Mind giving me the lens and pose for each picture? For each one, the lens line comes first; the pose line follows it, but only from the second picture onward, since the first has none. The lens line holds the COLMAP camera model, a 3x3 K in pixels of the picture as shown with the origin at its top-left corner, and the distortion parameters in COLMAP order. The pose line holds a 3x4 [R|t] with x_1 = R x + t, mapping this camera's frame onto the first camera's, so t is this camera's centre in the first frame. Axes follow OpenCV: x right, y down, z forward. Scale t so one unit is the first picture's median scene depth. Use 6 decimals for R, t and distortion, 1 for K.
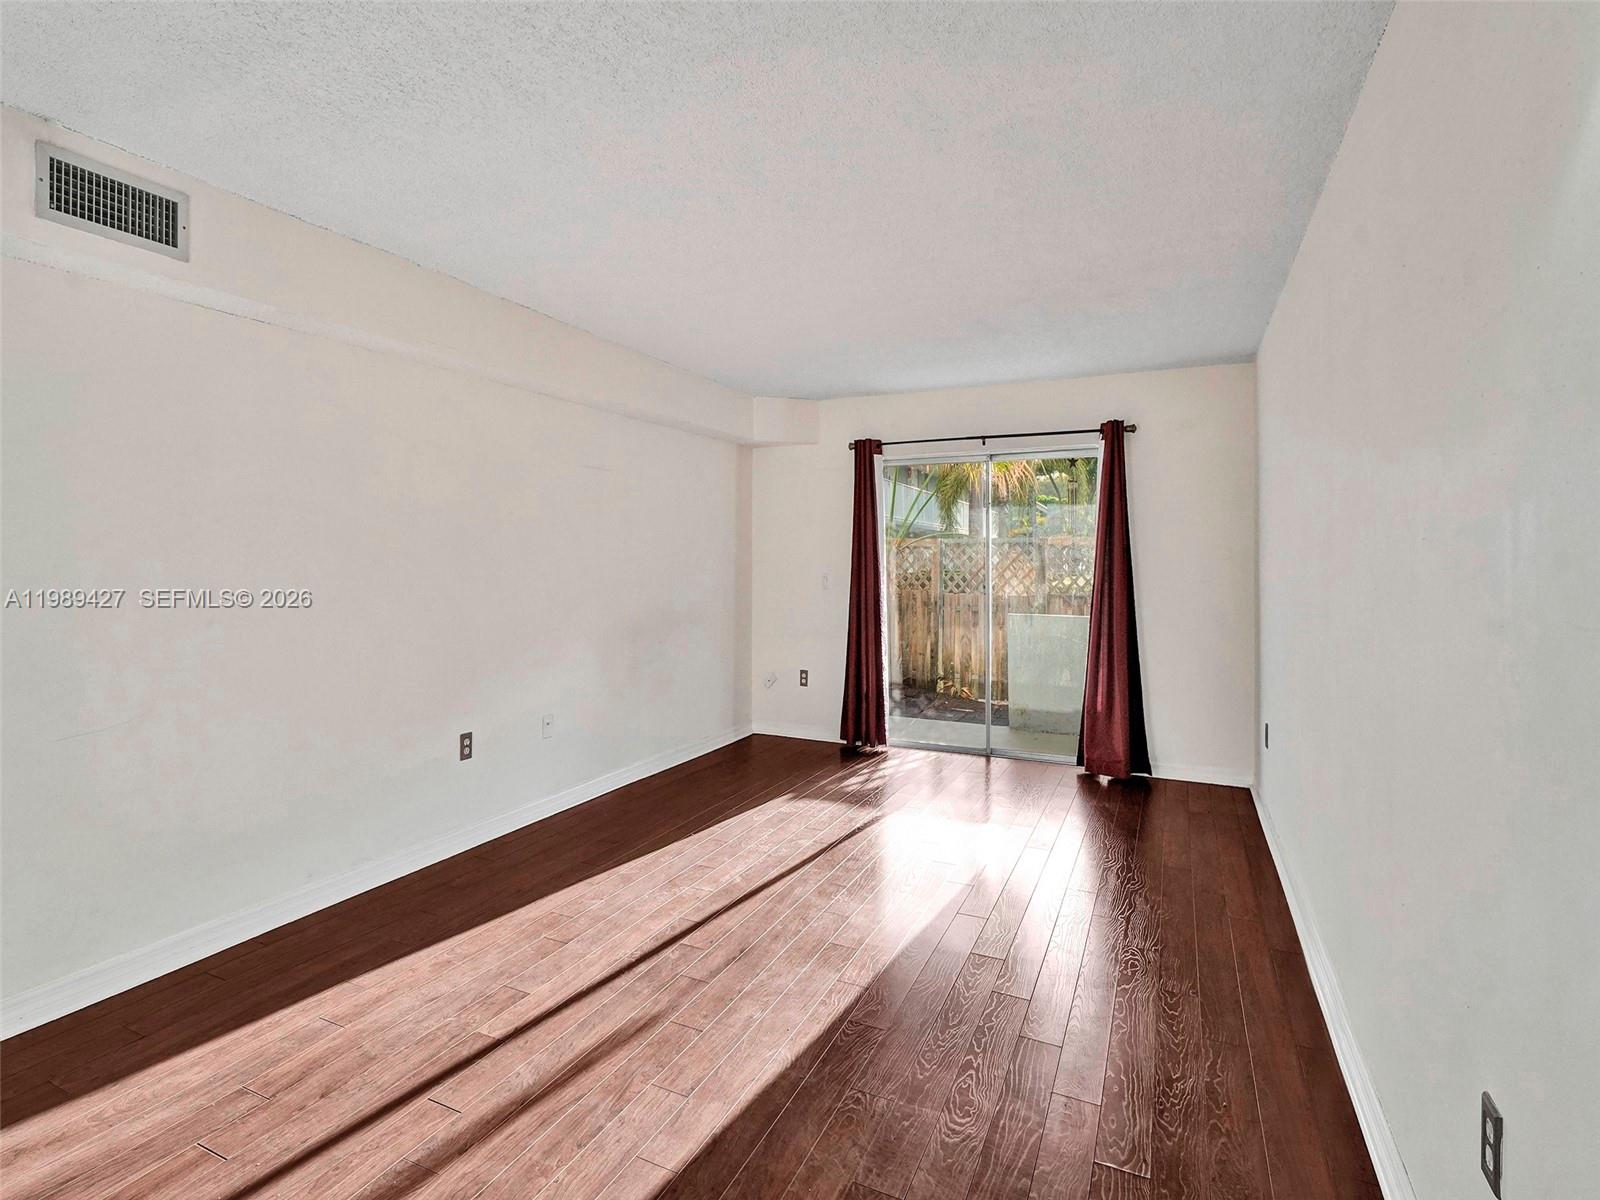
lens RADIAL K [[803.2, 0, 799.8], [0, 803.2, 558.2], [0, 0, 1]] dist [0.001633, 0.000431]
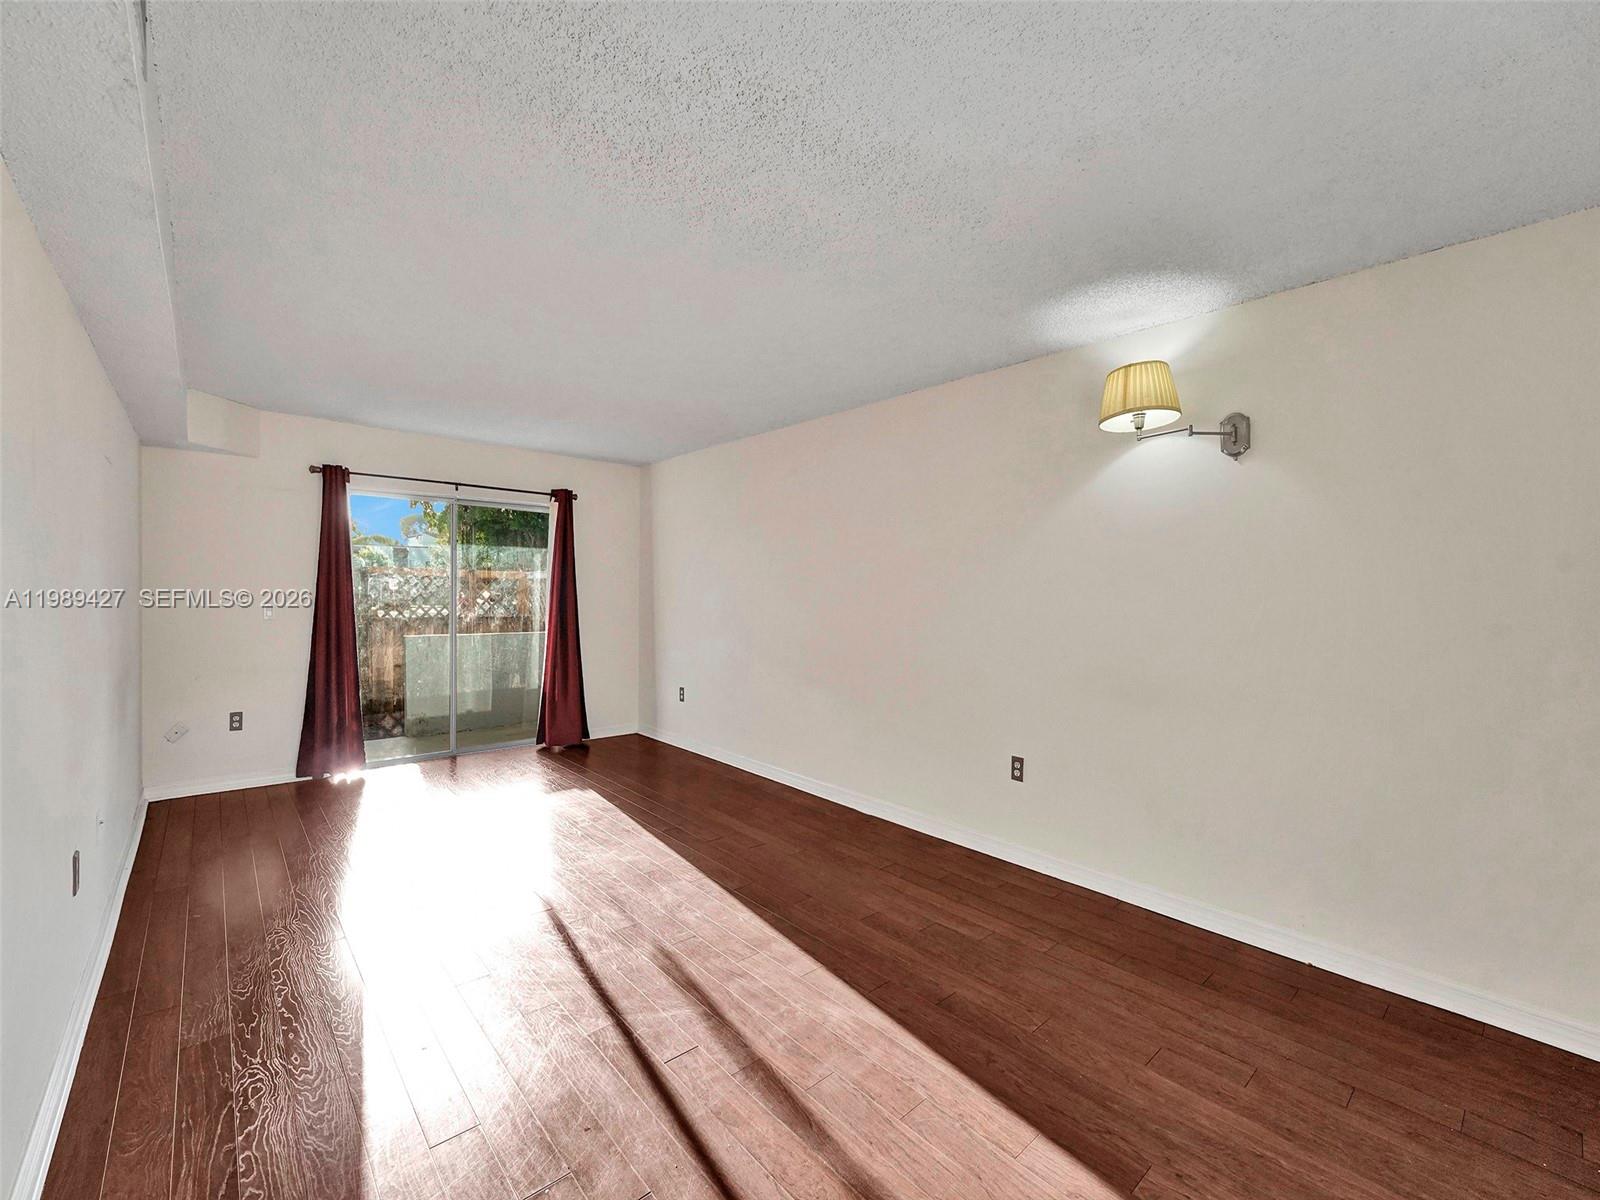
lens RADIAL K [[656.5, 0, 795.6], [0, 656.5, 596.3], [0, 0, 1]] dist [-0.001795, -0.000035]
pose [[0.394830, -0.004556, 0.918743, -0.505957], [-0.011424, 0.999886, 0.009868, -0.002635], [-0.918683, -0.014391, 0.394733, 0.190259]]
